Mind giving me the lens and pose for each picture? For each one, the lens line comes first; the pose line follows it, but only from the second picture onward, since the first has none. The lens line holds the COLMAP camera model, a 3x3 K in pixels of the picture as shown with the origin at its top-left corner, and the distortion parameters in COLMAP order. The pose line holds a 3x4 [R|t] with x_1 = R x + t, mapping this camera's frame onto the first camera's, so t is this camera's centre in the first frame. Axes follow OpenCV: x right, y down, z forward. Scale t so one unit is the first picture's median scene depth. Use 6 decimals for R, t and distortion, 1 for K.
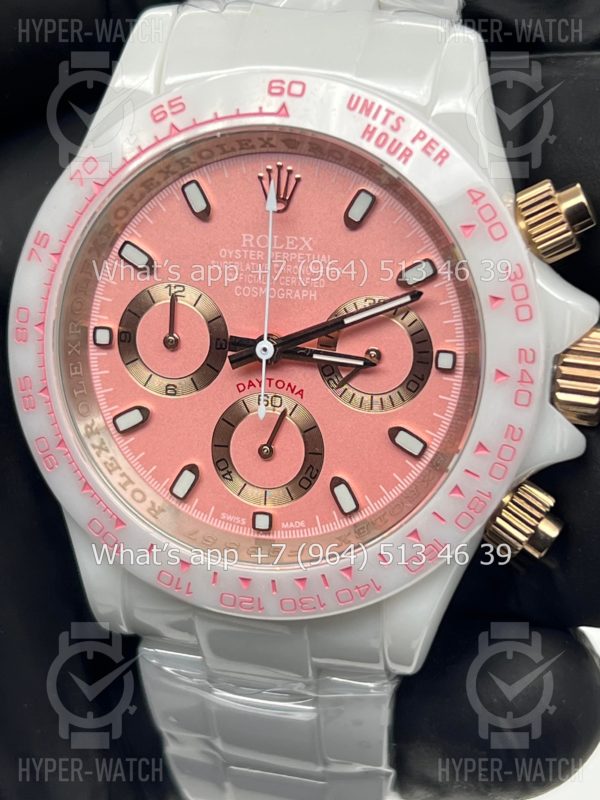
lens RADIAL K [[1943.3, 0, 300.0], [0, 1943.3, 400.0], [0, 0, 1]] dist [0.271899, 0.145870]
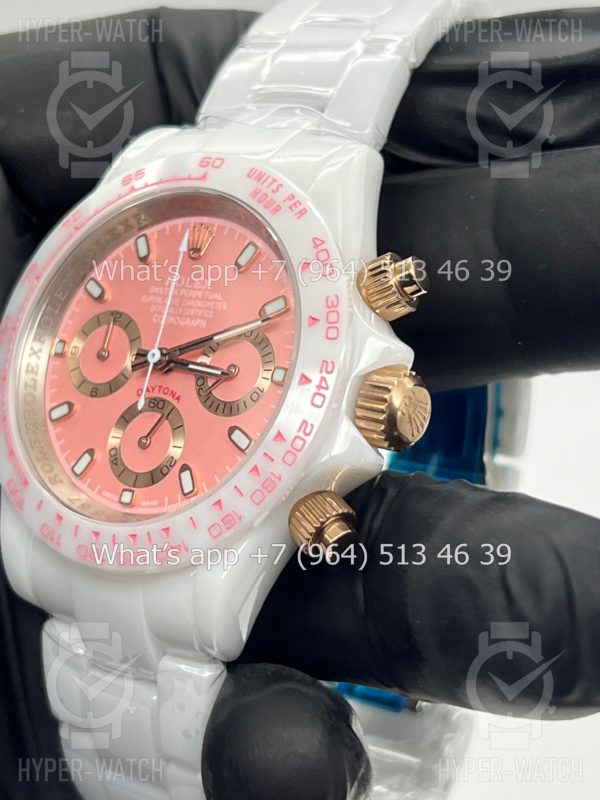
lens RADIAL K [[1917.2, 0, 300.0], [0, 1917.2, 400.0], [0, 0, 1]] dist [0.055375, -0.006124]
pose [[0.925227, 0.126582, -0.357676, 0.512706], [-0.241584, 0.923453, -0.298113, 0.345047], [0.292561, 0.362231, 0.884984, -0.053318]]
